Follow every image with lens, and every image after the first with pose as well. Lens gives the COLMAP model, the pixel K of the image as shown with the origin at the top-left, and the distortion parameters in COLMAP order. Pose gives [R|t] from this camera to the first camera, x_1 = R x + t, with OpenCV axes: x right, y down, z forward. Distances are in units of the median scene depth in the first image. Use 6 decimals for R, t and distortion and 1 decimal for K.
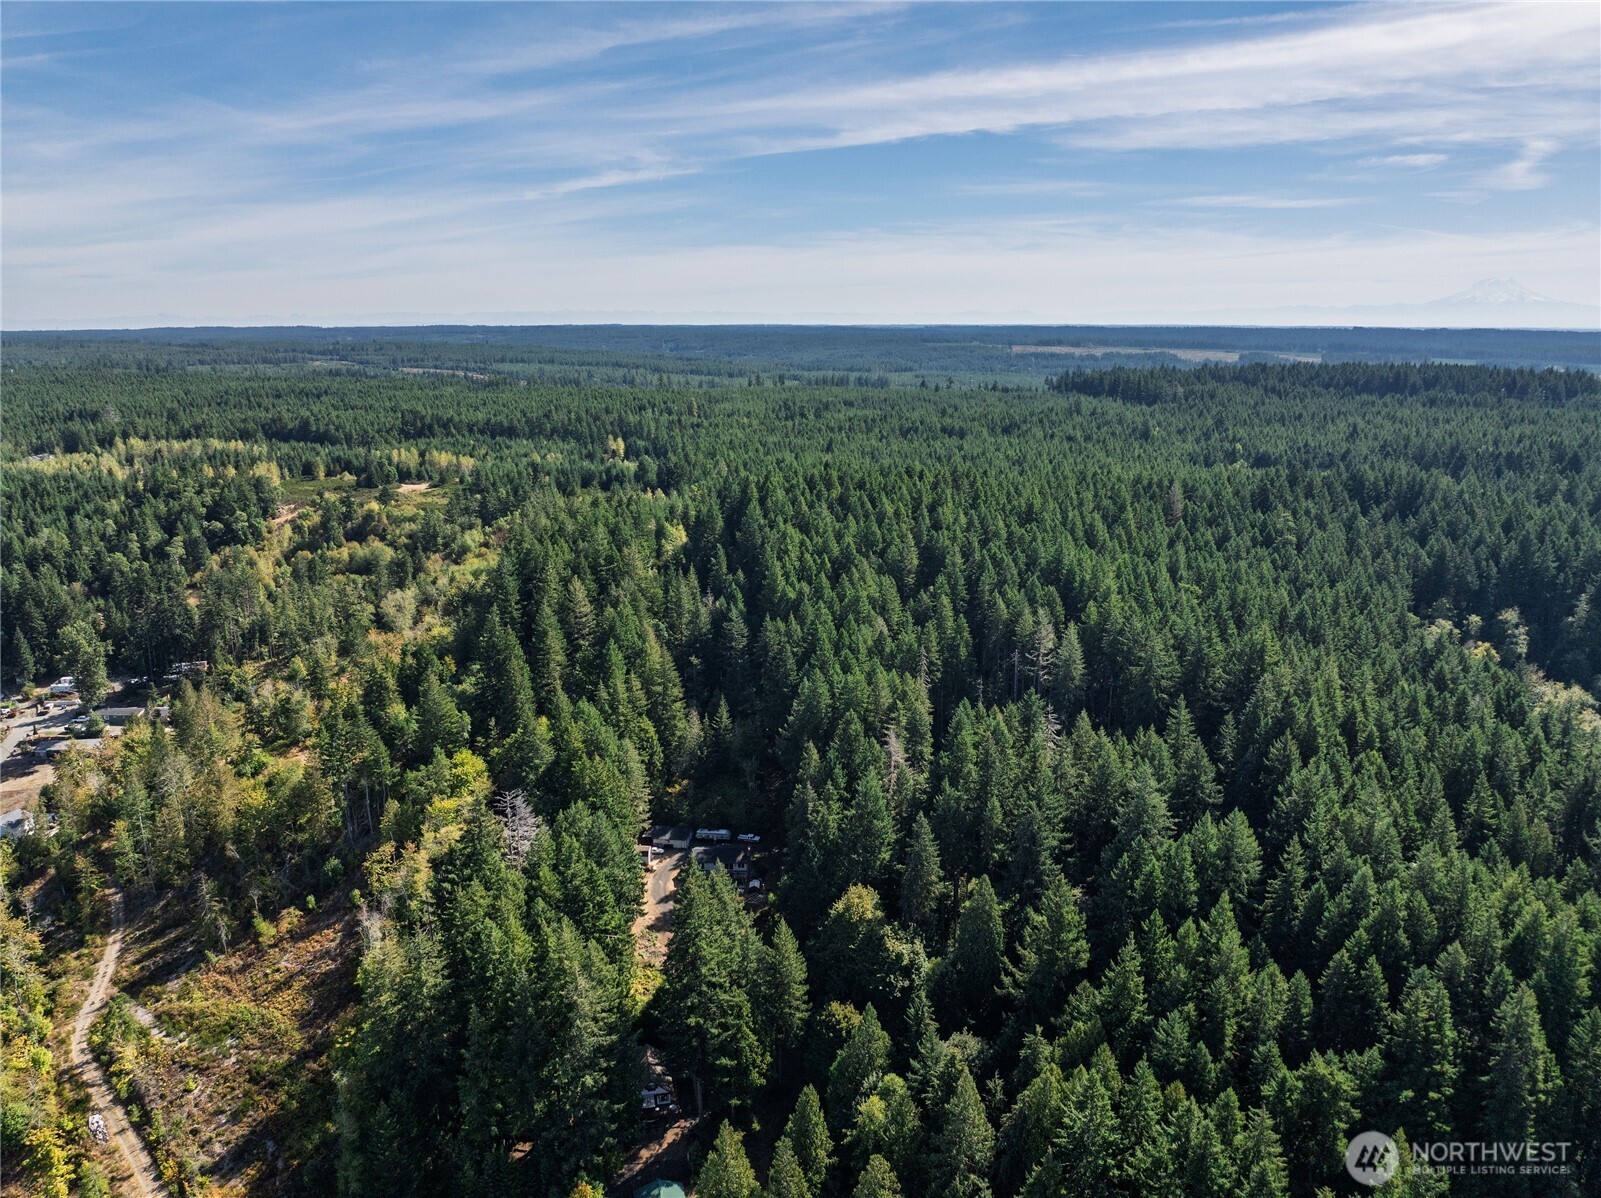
lens RADIAL K [[1124.8, 0, 800.1], [0, 1124.8, 596.3], [0, 0, 1]] dist [-0.049721, 0.015043]
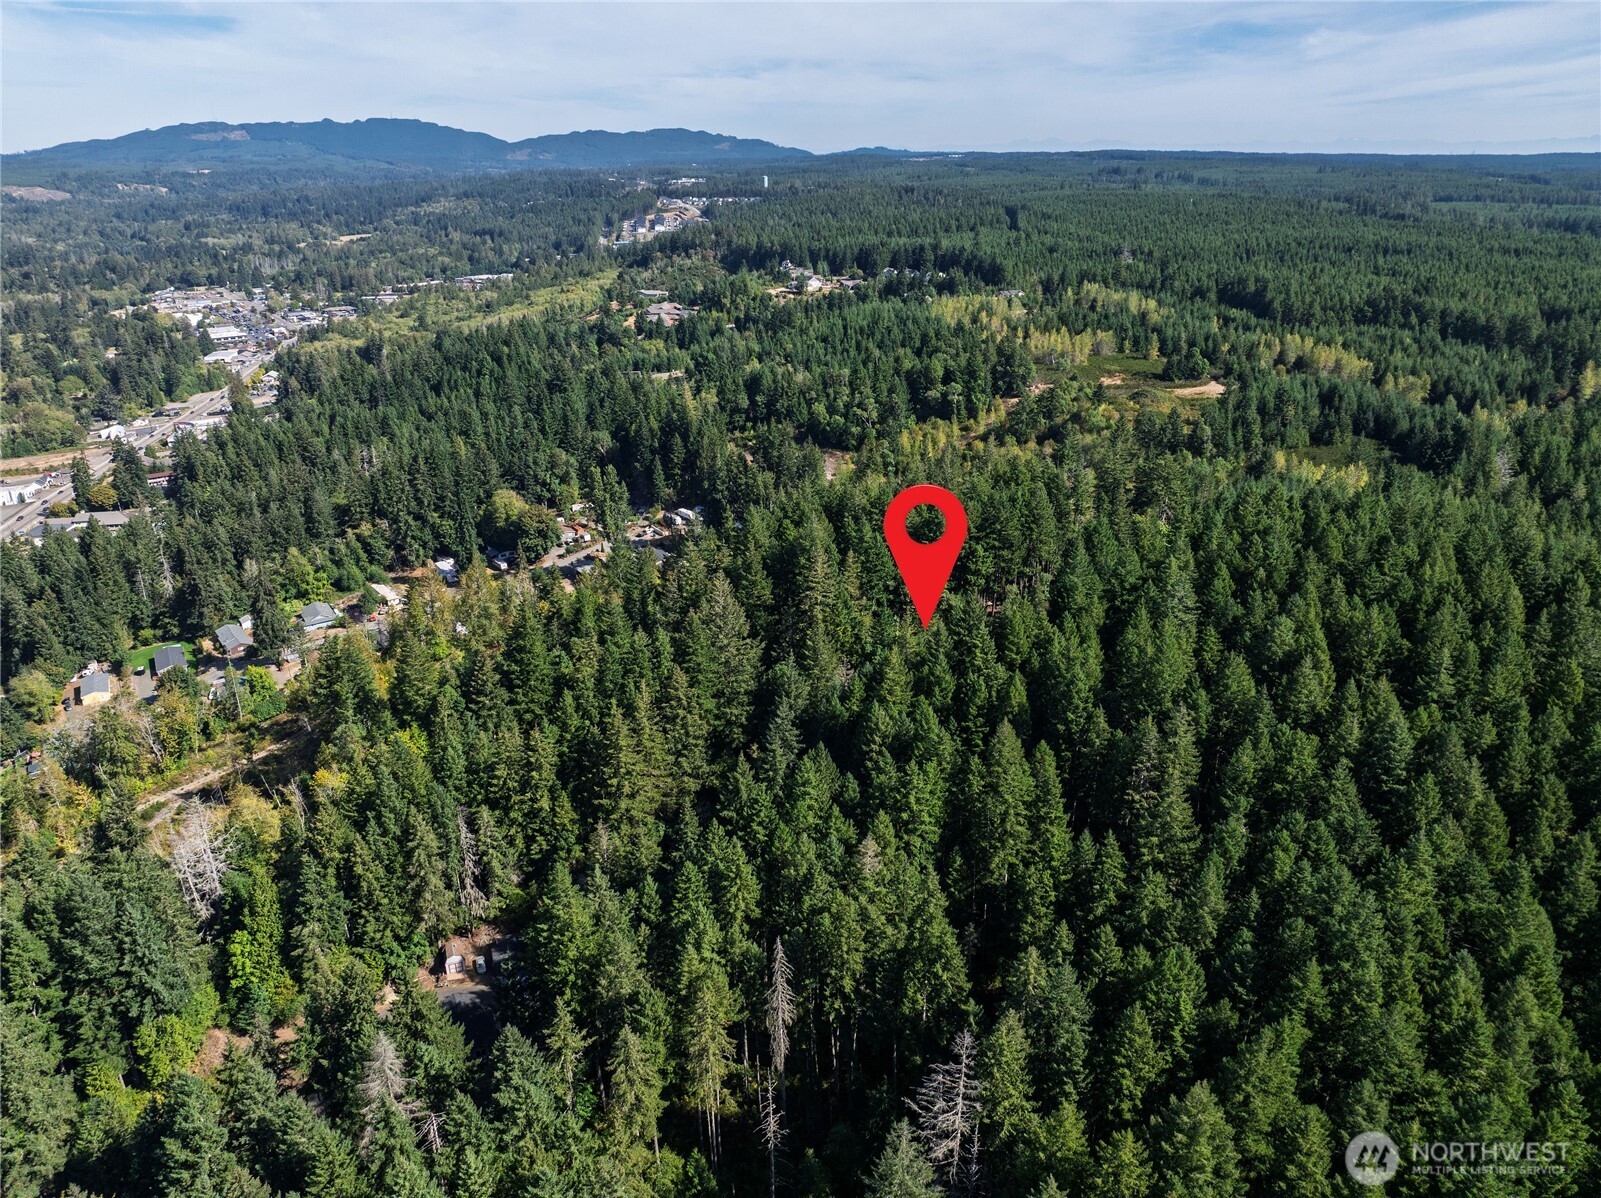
lens RADIAL K [[1124.8, 0, 804.5], [0, 1124.8, 588.5], [0, 0, 1]] dist [-0.049721, 0.015043]
pose [[0.454262, 0.325384, -0.829320, 0.417087], [-0.206641, 0.944008, 0.257193, -0.201408], [0.866571, 0.054538, 0.496065, 0.680530]]
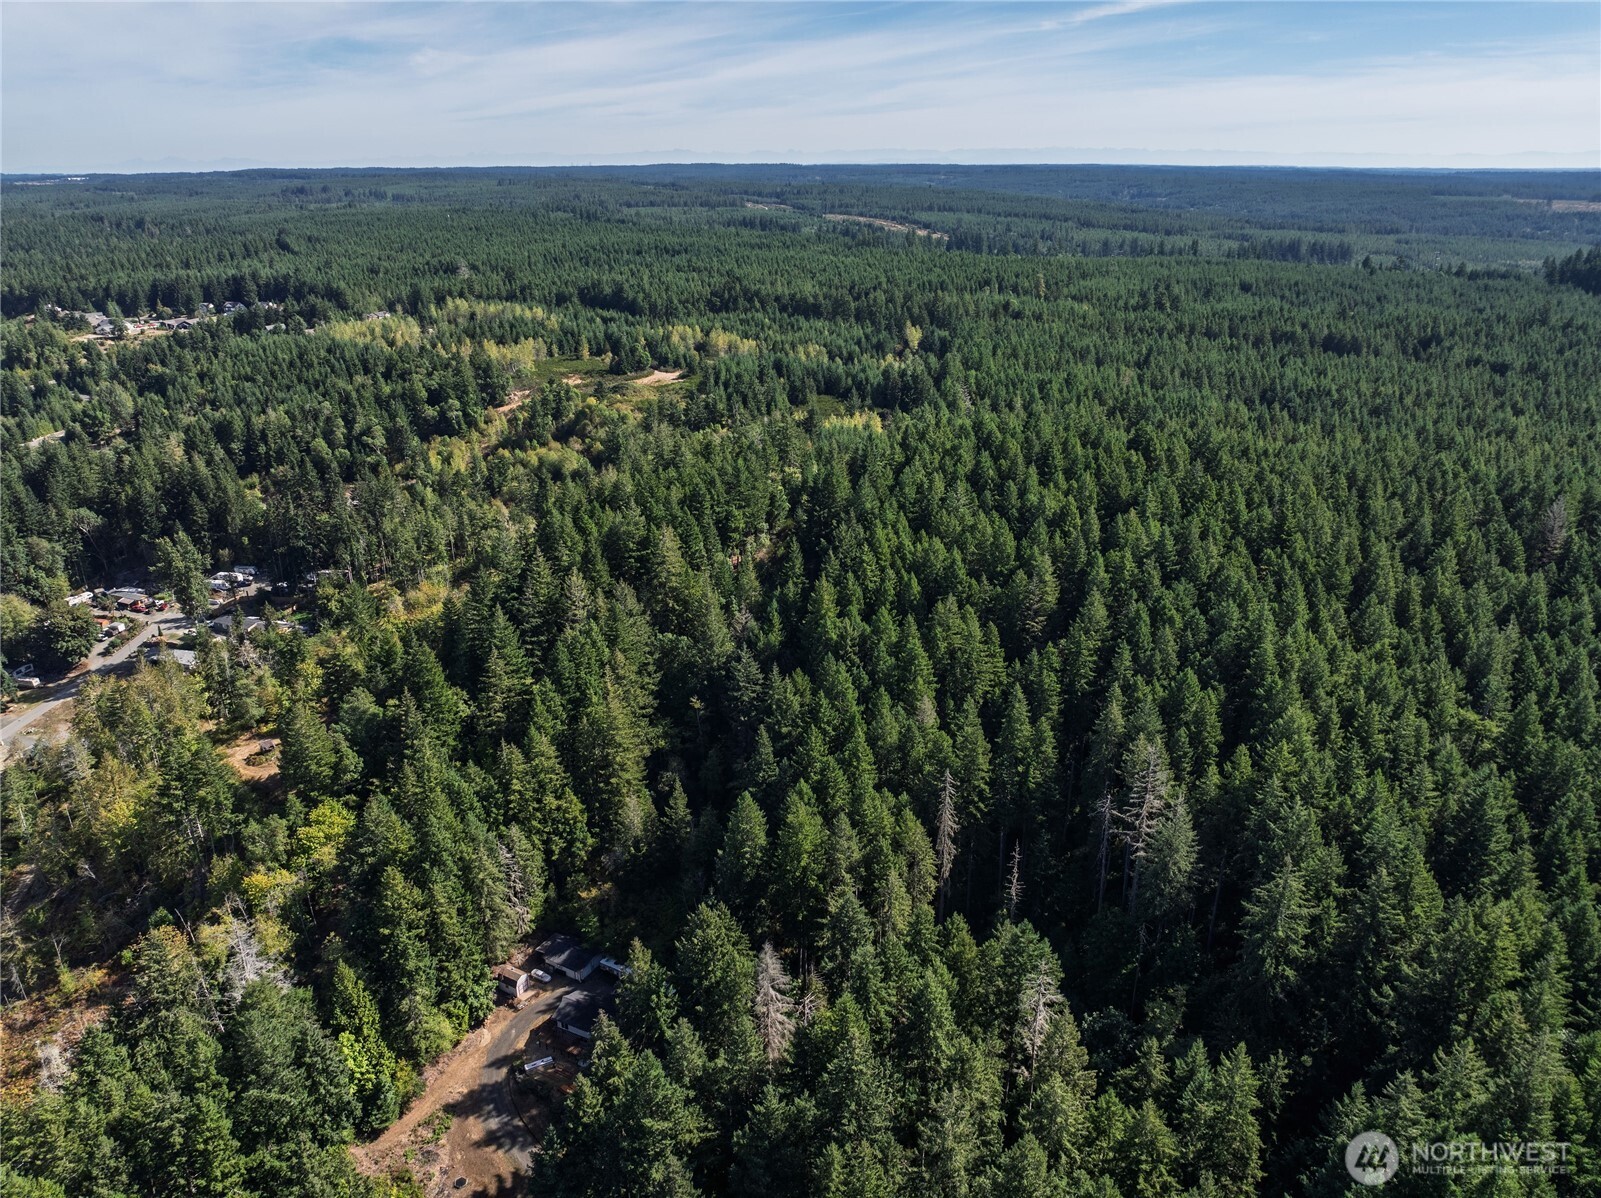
lens RADIAL K [[1124.8, 0, 802.2], [0, 1124.8, 577.8], [0, 0, 1]] dist [-0.049721, 0.015043]
pose [[0.917594, 0.137704, -0.372906, 0.233617], [-0.092548, 0.986309, 0.136490, -0.131636], [0.386596, -0.090731, 0.917775, 0.344244]]
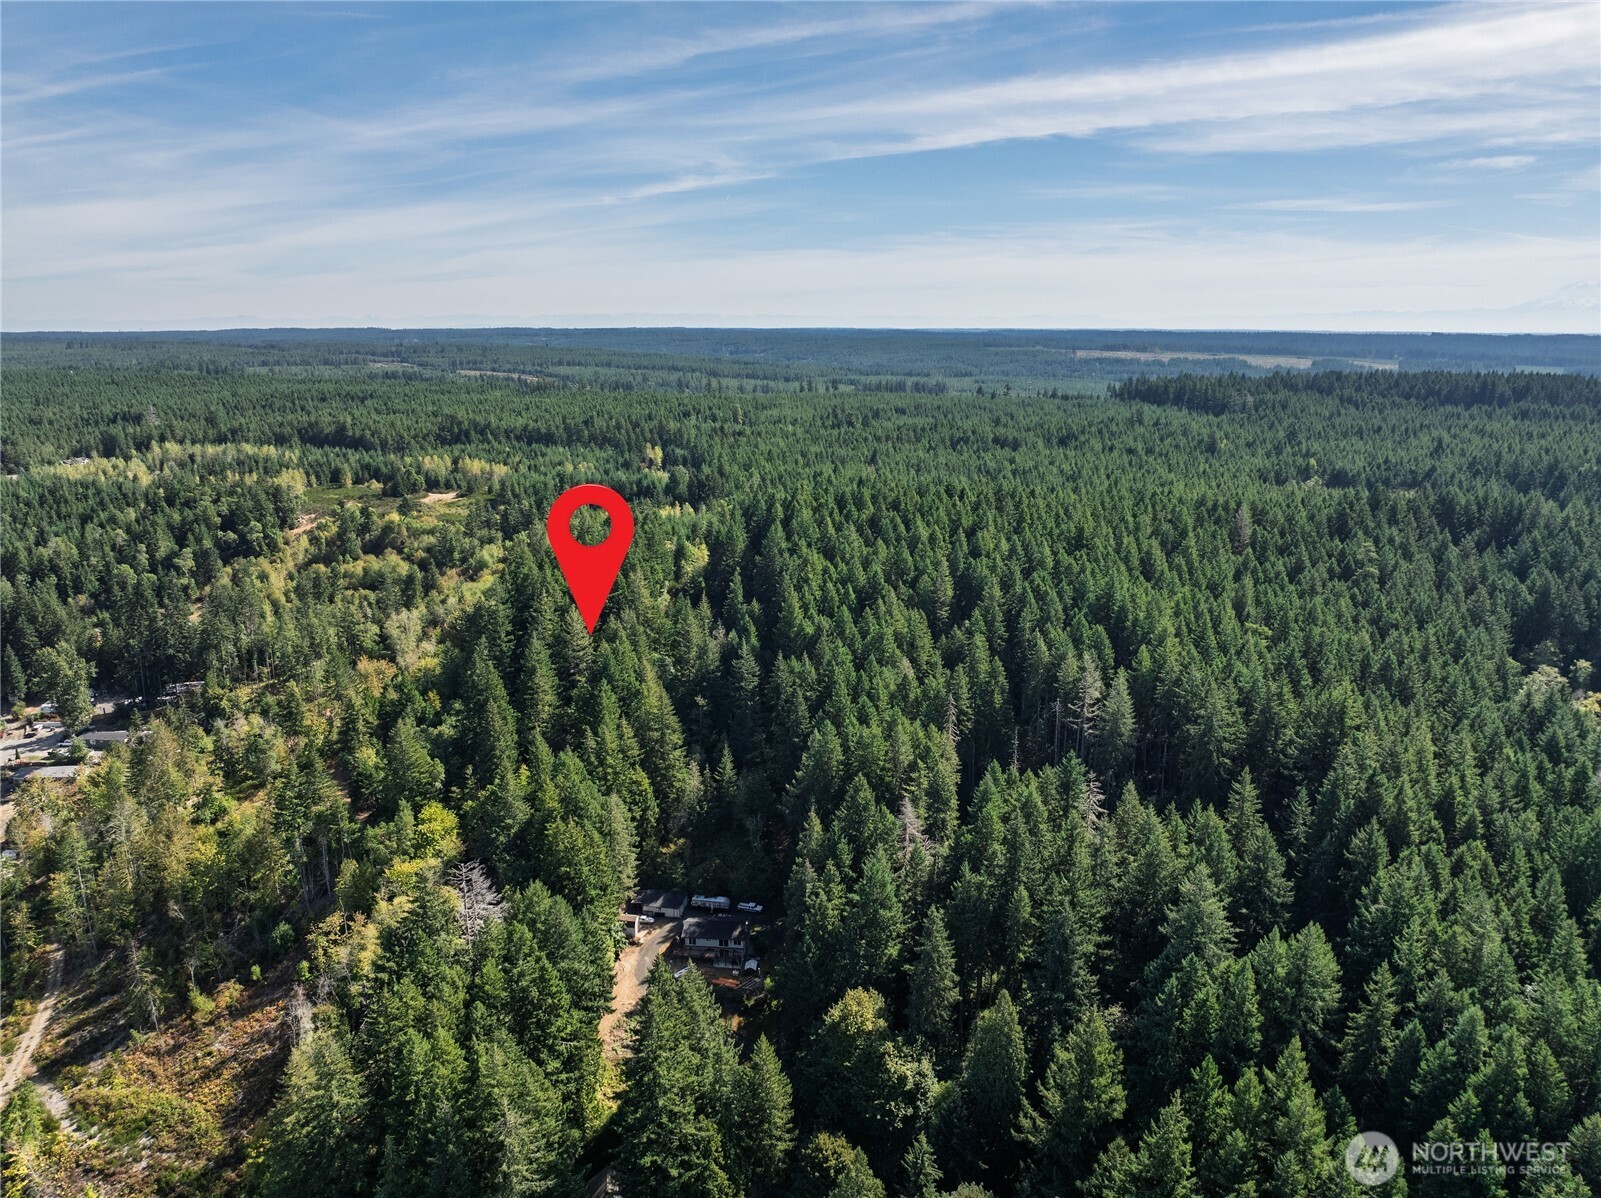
lens RADIAL K [[1124.8, 0, 799.6], [0, 1124.8, 592.8], [0, 0, 1]] dist [-0.049721, 0.015043]
pose [[0.998441, 0.014933, -0.053786, 0.032787], [-0.015244, 0.999869, -0.005390, -0.026172], [0.053699, 0.006202, 0.998538, 0.096537]]
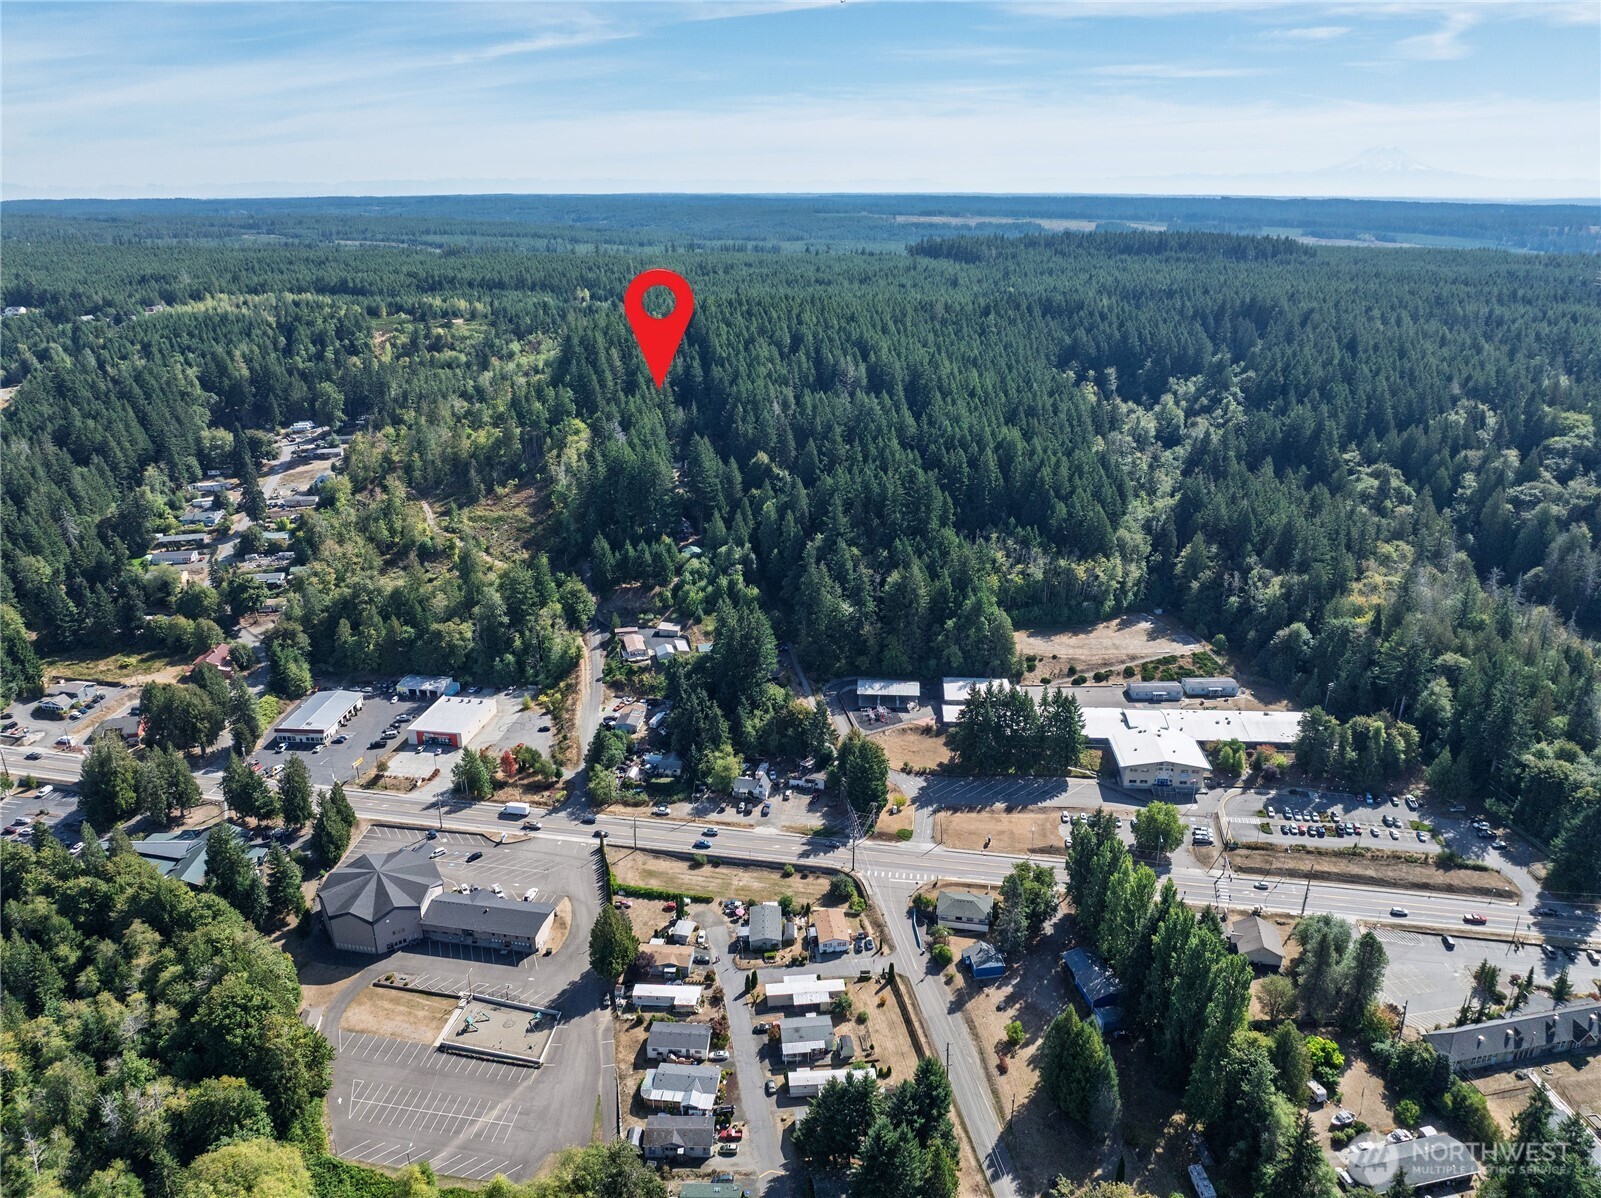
lens RADIAL K [[1124.8, 0, 800.8], [0, 1124.8, 602.0], [0, 0, 1]] dist [-0.049721, 0.015043]
pose [[0.995924, -0.029970, 0.085074, -0.054250], [0.020129, 0.993246, 0.114269, 0.204700], [-0.087924, -0.112091, 0.989800, -0.984001]]
